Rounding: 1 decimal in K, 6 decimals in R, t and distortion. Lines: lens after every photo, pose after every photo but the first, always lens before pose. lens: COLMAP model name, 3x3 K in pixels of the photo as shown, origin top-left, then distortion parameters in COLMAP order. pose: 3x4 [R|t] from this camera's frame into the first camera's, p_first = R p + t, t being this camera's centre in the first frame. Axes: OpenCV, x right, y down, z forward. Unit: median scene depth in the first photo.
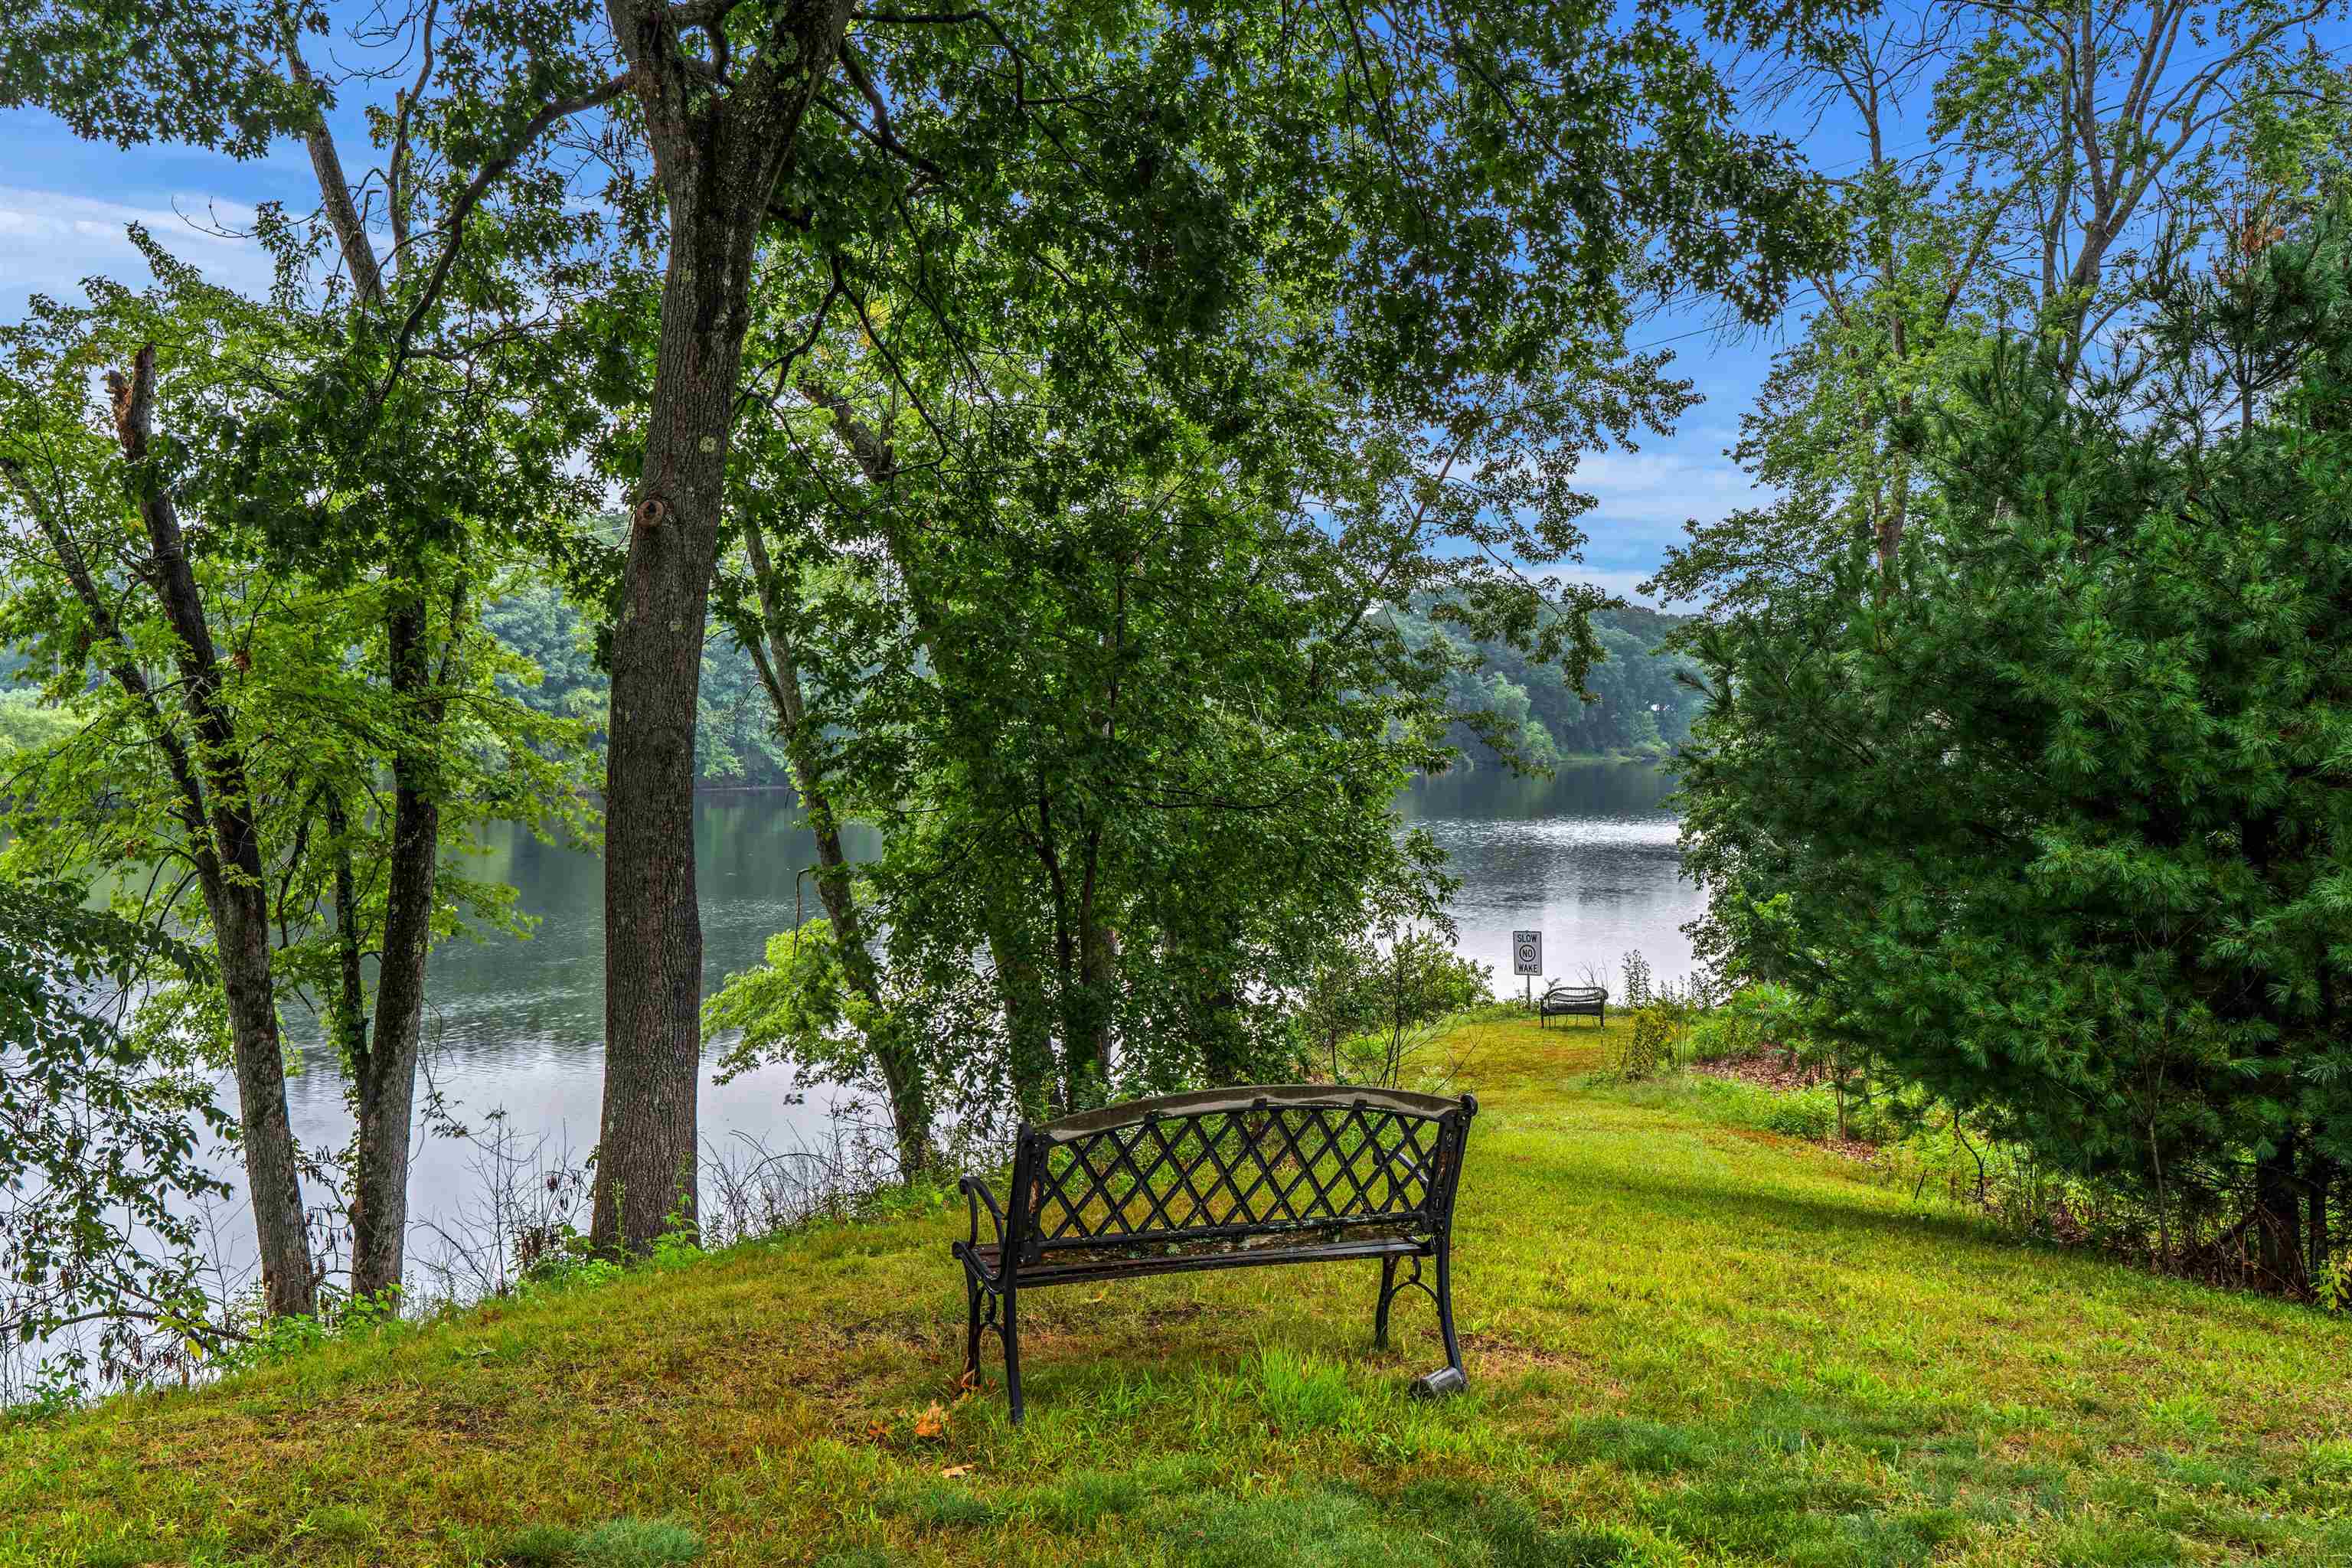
lens RADIAL K [[2238.4, 0, 1176.0], [0, 2238.4, 784.0], [0, 0, 1]] dist [0.037698, 0.002793]
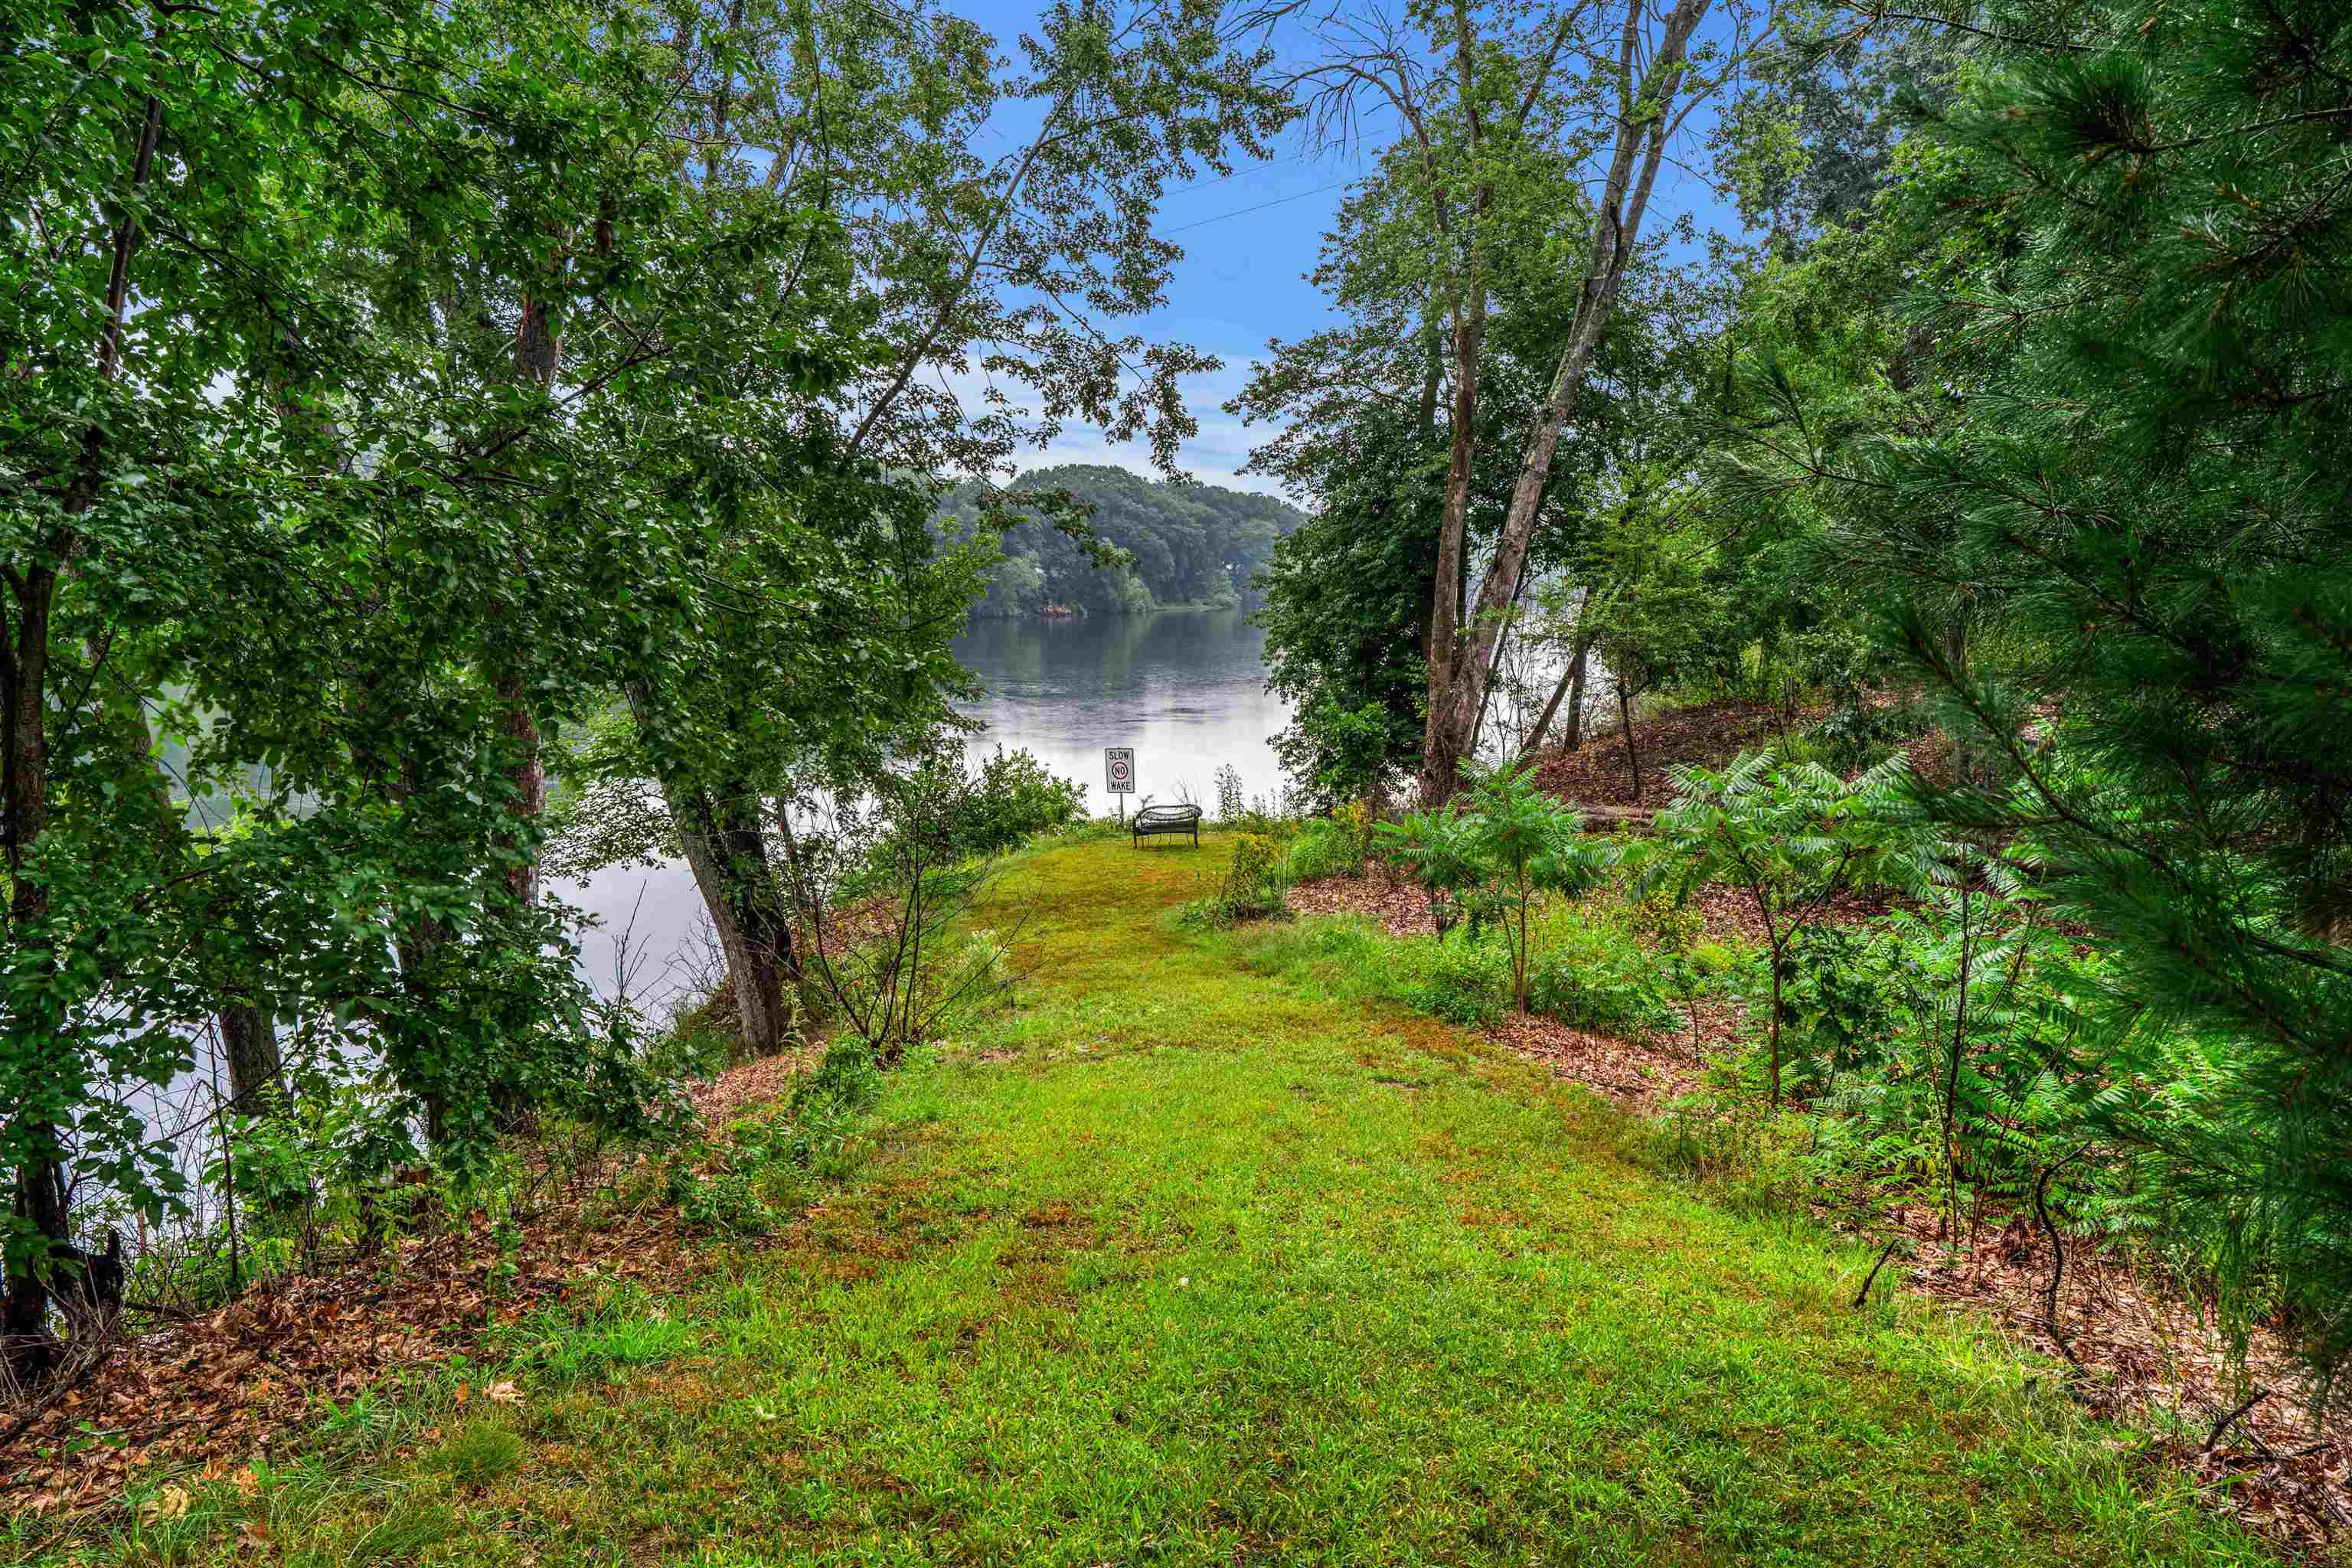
lens RADIAL K [[1096.4, 0, 1176.0], [0, 1096.4, 784.0], [0, 0, 1]] dist [-0.000097, -0.000022]
pose [[0.983539, -0.033296, 0.177601, 0.096583], [0.015197, 0.994636, 0.102314, 0.033082], [-0.180055, -0.097931, 0.978770, 0.531800]]
